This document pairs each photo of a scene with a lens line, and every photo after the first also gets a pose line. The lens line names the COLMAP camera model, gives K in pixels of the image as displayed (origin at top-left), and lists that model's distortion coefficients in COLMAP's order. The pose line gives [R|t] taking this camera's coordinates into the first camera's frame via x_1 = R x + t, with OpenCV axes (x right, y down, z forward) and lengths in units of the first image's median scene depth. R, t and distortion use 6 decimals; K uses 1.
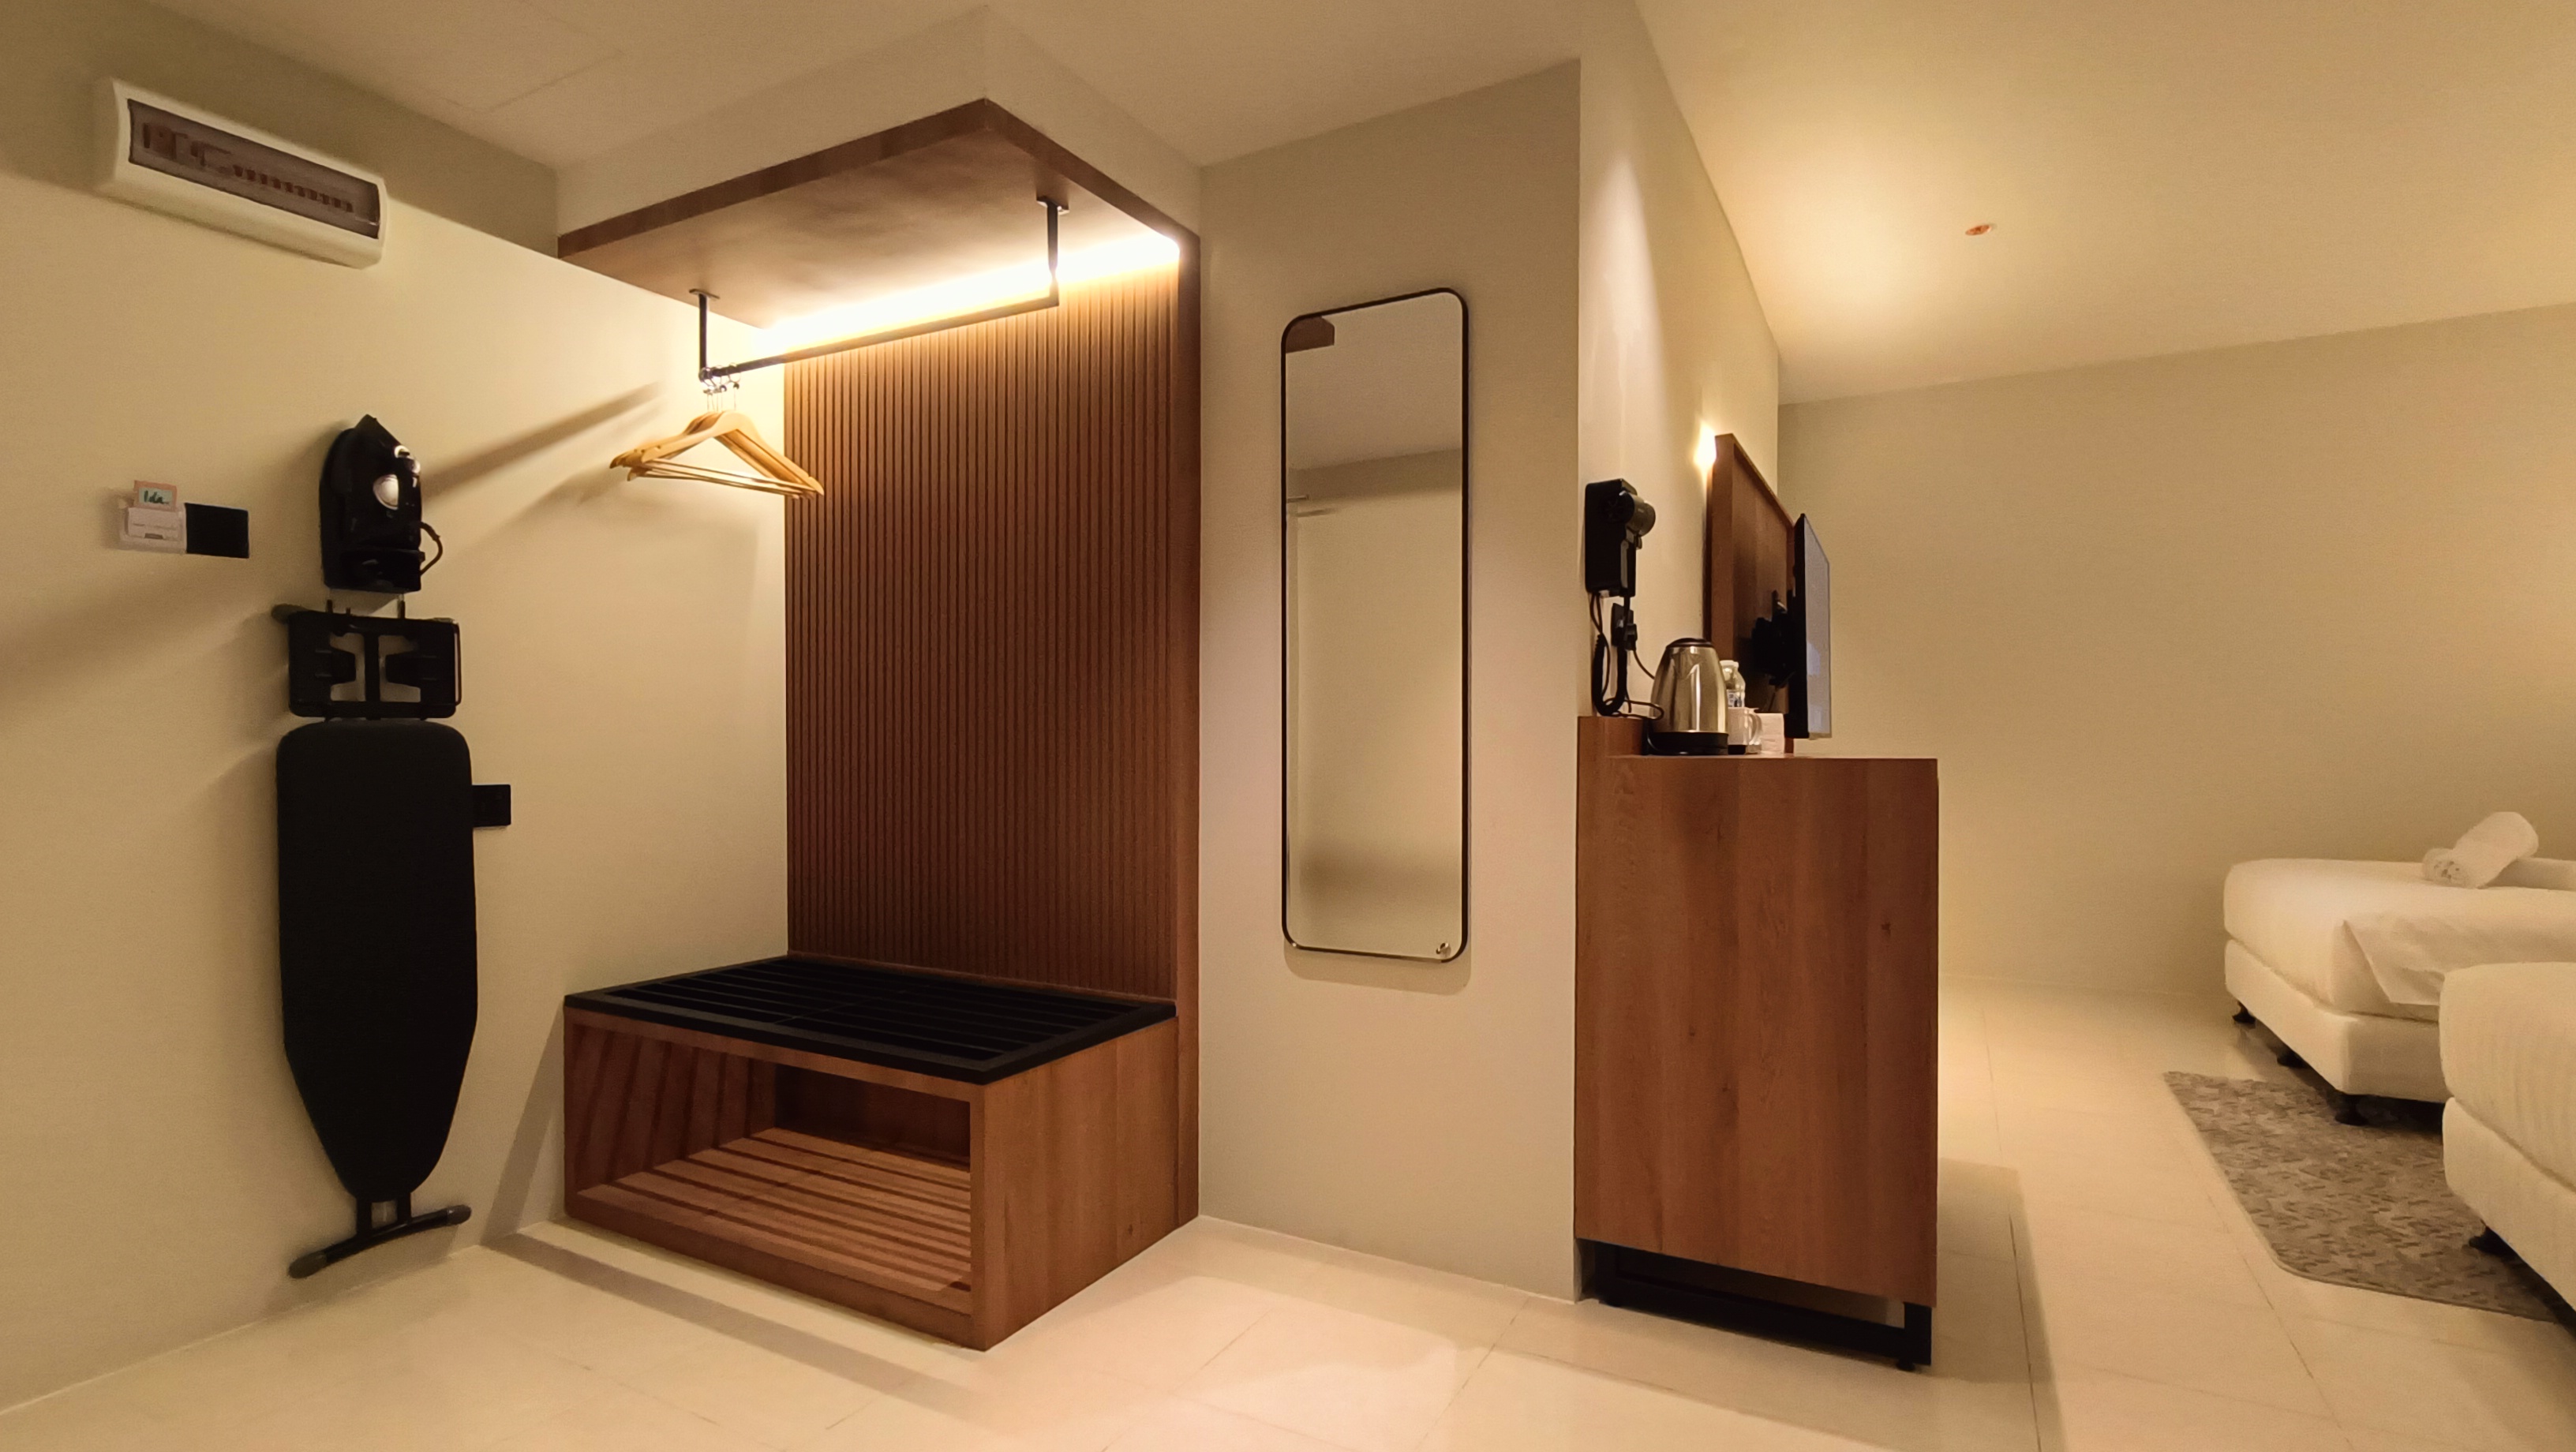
lens RADIAL K [[1204.8, 0, 1288.0], [0, 1204.8, 726.0], [0, 0, 1]] dist [-0.008495, 0.000496]
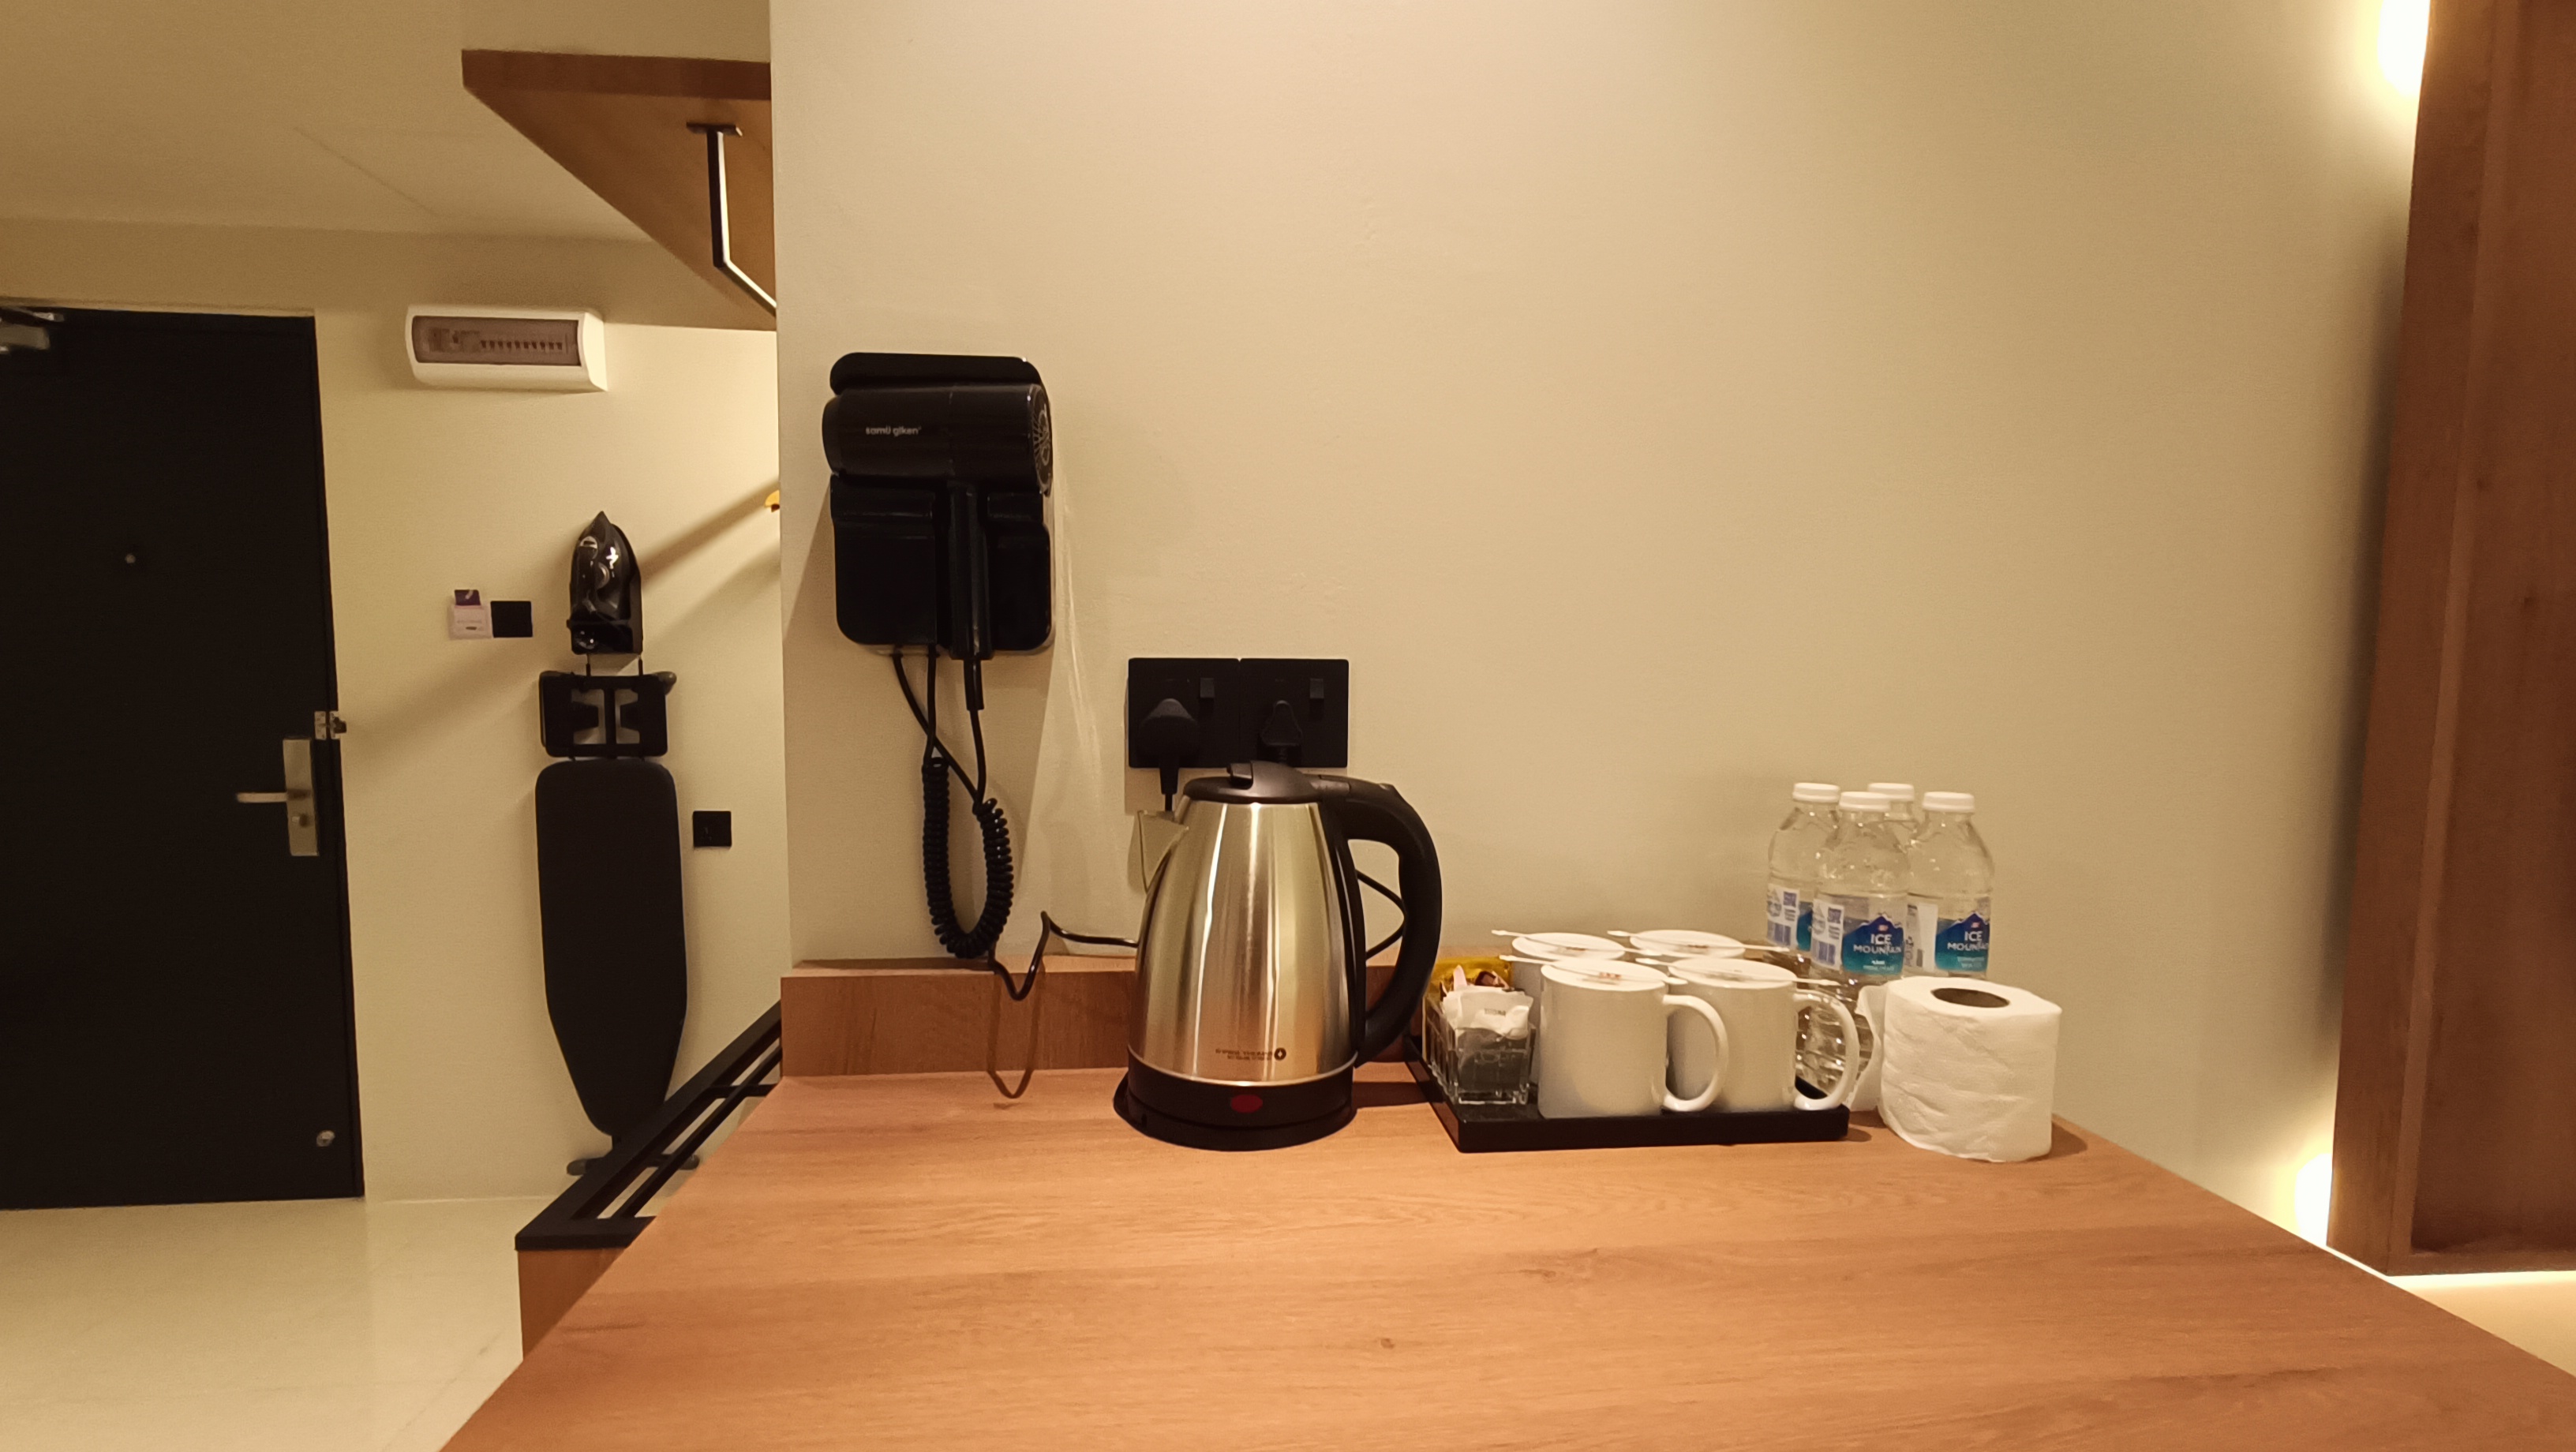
lens RADIAL K [[1195.8, 0, 1272.8], [0, 1195.8, 764.3], [0, 0, 1]] dist [0.001448, -0.000135]
pose [[0.558832, 0.071119, -0.826226, 0.648650], [-0.001451, 0.996398, 0.084786, -0.104539], [0.829280, -0.046182, 0.556922, 0.860139]]
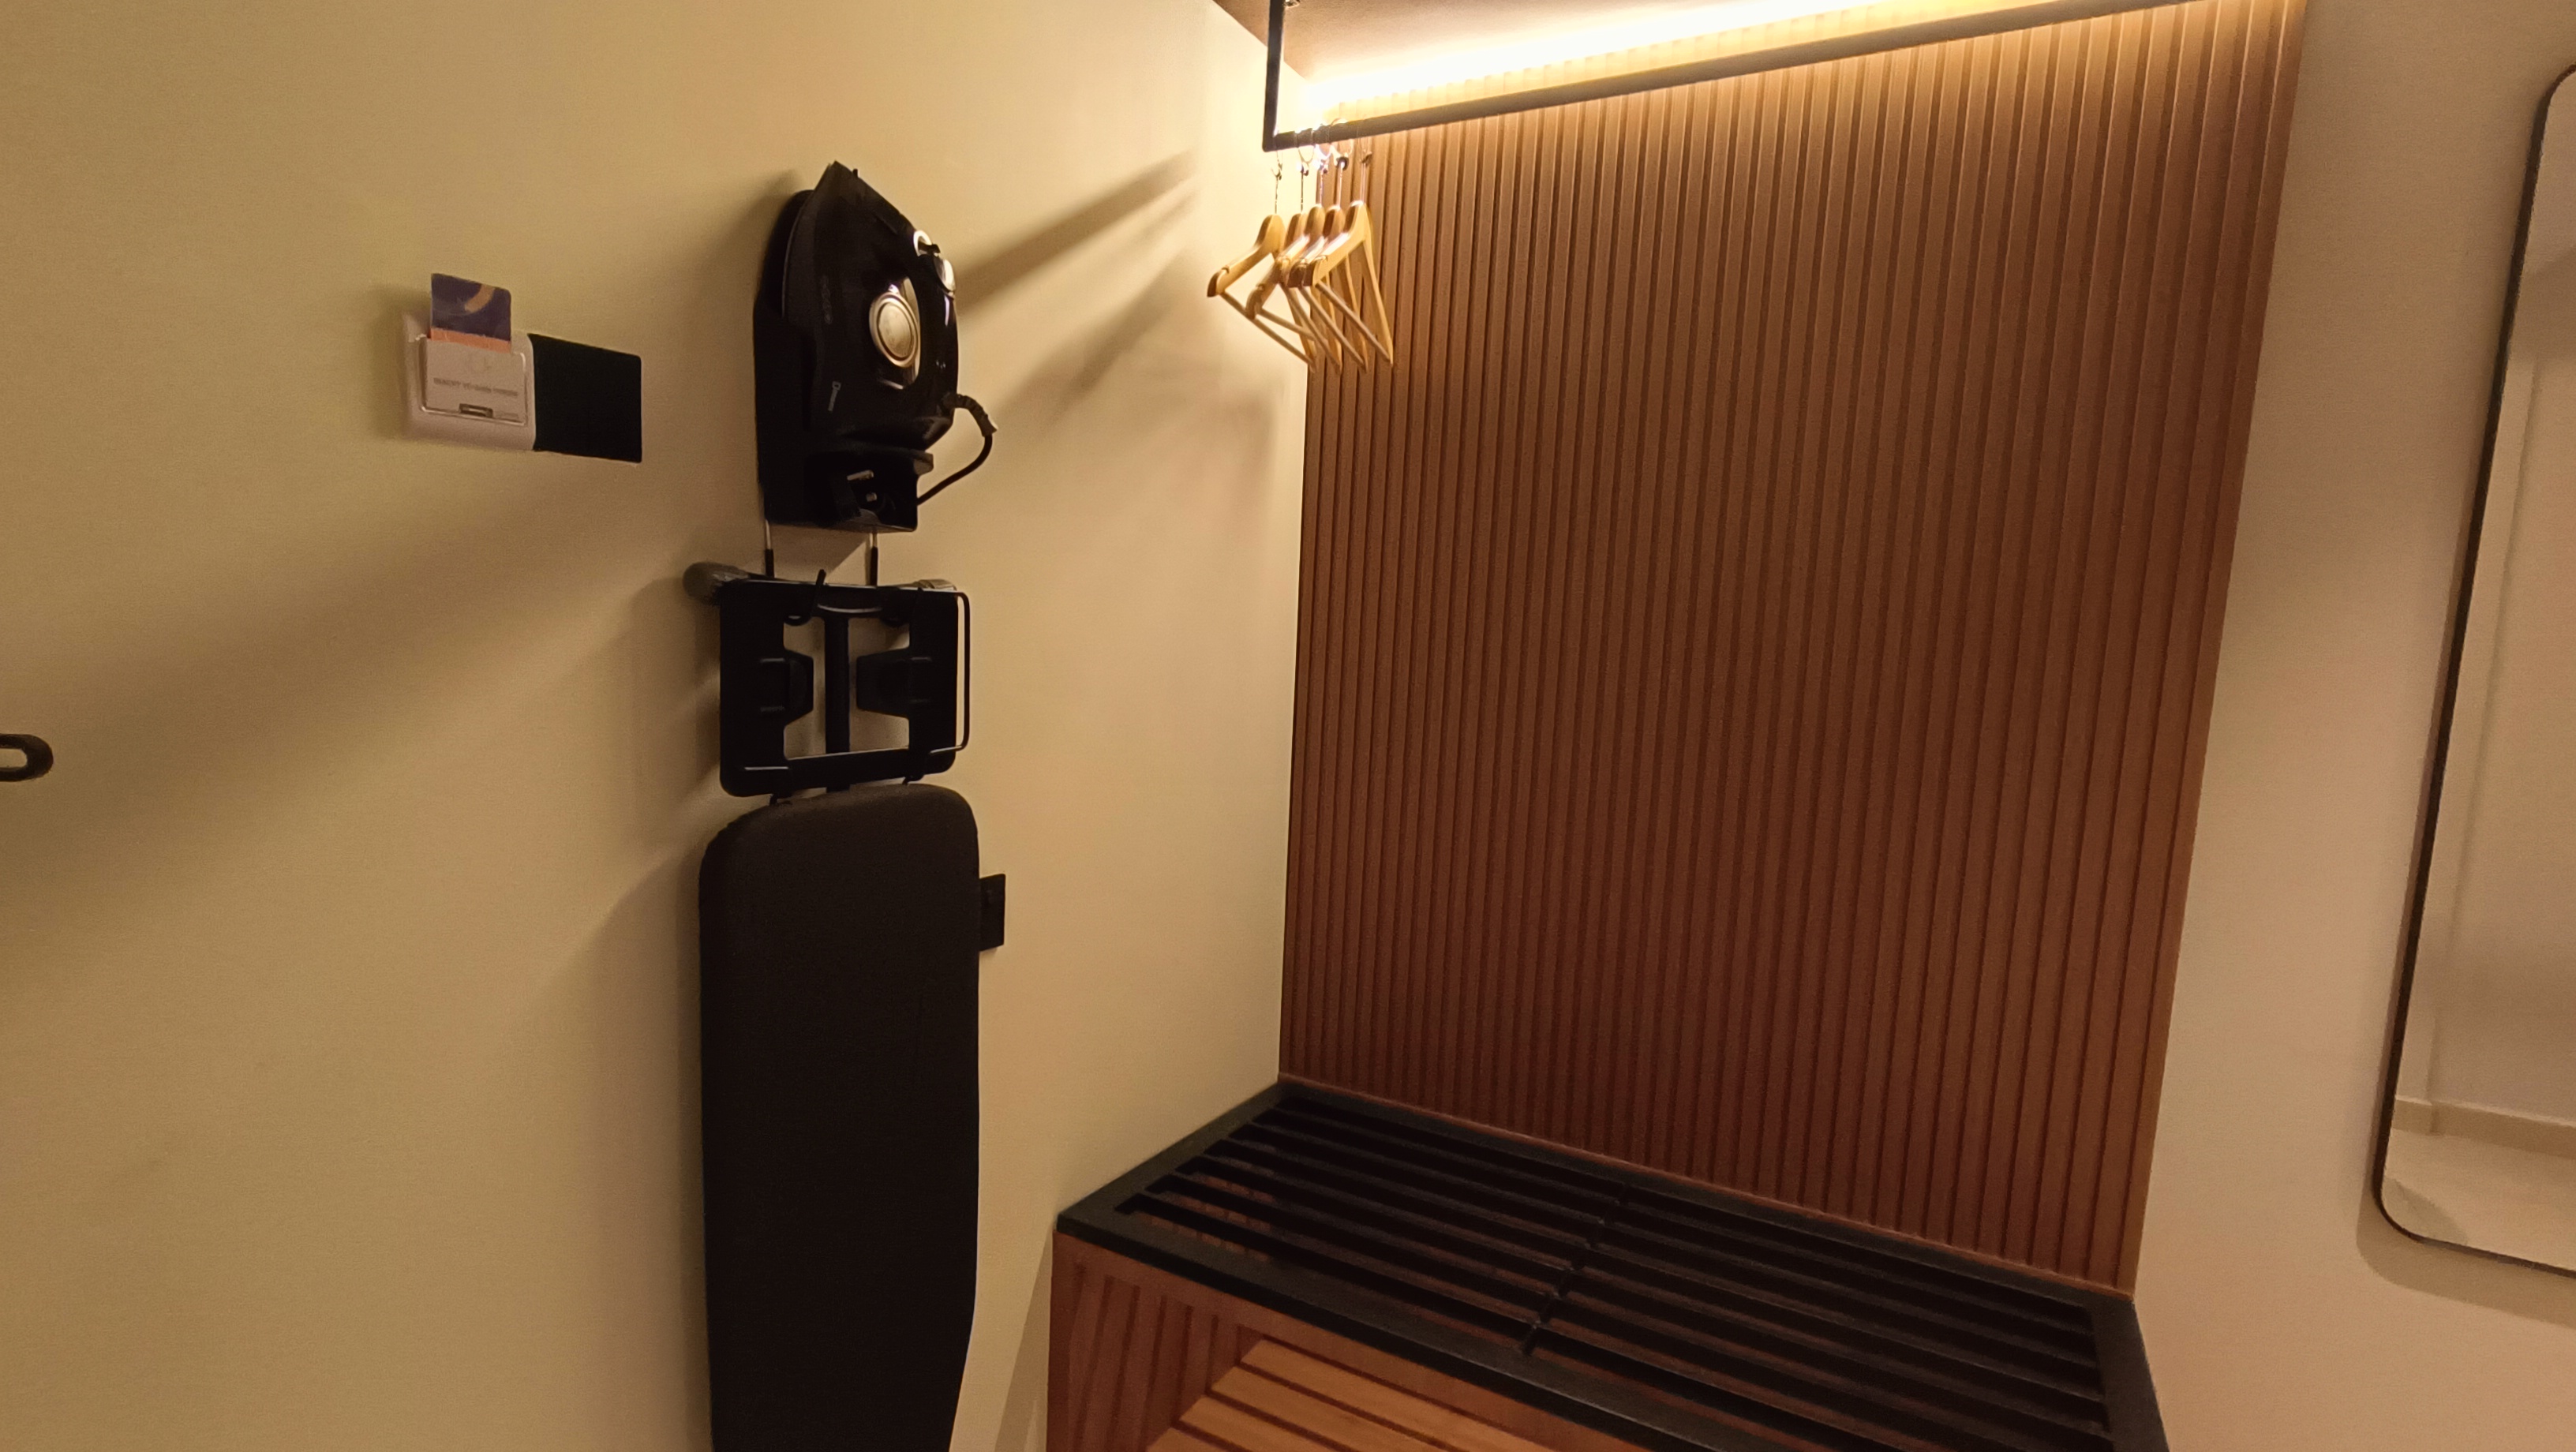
lens RADIAL K [[1221.5, 0, 1288.0], [0, 1221.5, 726.0], [0, 0, 1]] dist [-0.002576, -0.000235]
pose [[0.998951, 0.045688, -0.003194, -0.563403], [-0.045184, 0.994523, 0.094244, -0.086976], [0.007482, -0.094001, 0.995544, 0.480485]]
